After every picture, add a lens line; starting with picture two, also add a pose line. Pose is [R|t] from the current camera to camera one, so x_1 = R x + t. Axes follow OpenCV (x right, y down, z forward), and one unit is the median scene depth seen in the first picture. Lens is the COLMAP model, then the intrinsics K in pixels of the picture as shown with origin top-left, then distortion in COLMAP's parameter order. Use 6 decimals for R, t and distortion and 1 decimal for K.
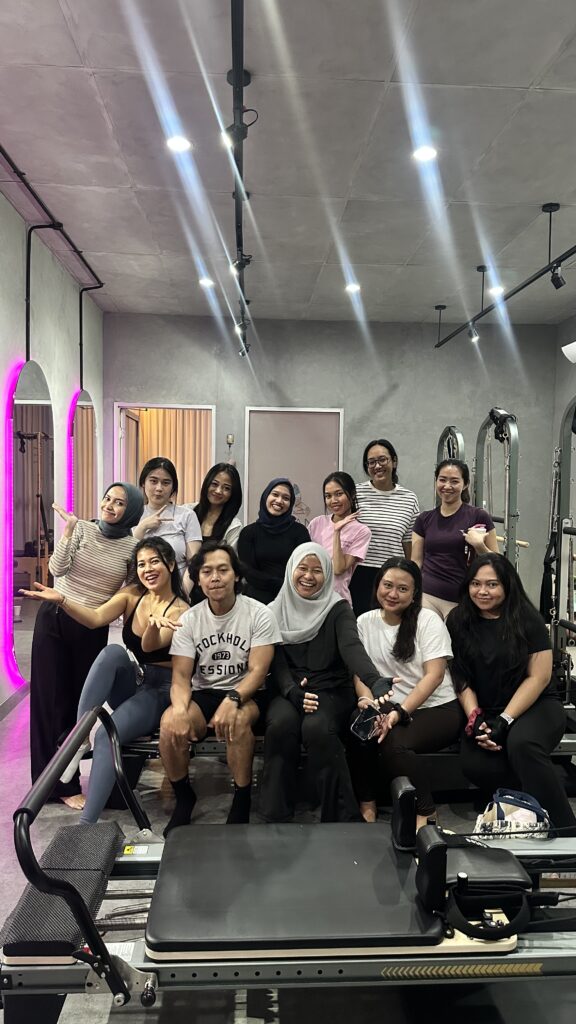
lens RADIAL K [[736.8, 0, 287.1], [0, 736.8, 520.5], [0, 0, 1]] dist [0.044465, -0.048862]
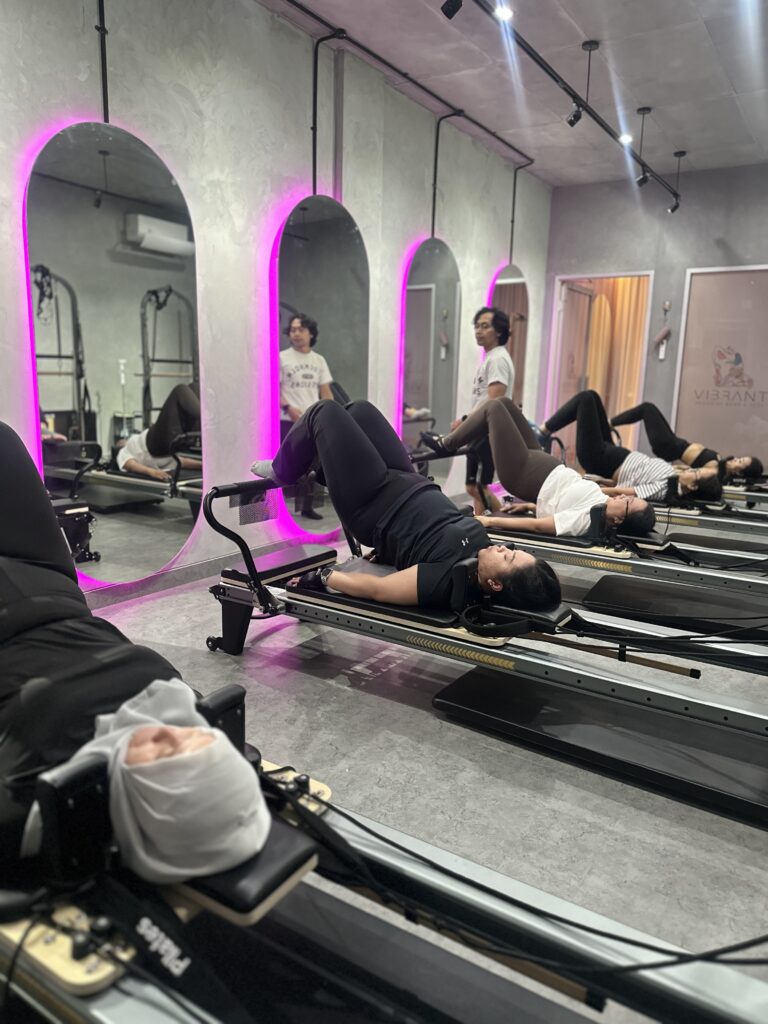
lens RADIAL K [[730.8, 0, 376.7], [0, 730.8, 514.8], [0, 0, 1]] dist [0.069035, -0.085739]
pose [[0.802221, 0.112523, -0.586327, 0.276561], [-0.040173, 0.990026, 0.135032, 0.059537], [0.595674, -0.084771, 0.798741, -0.039763]]
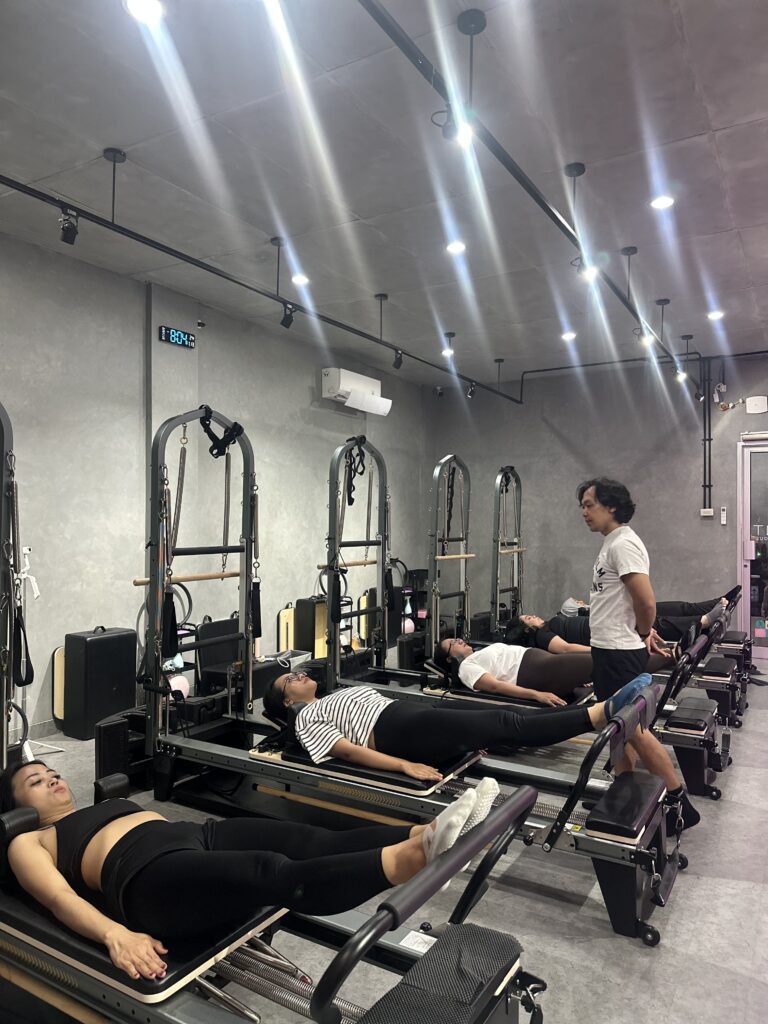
lens RADIAL K [[730.8, 0, 368.4], [0, 730.8, 511.3], [0, 0, 1]] dist [0.069035, -0.085739]
pose [[-0.825715, -0.012394, 0.563952, -0.257532], [0.010224, 0.999266, 0.036930, -0.060653], [-0.563995, 0.036259, -0.824982, 1.357768]]
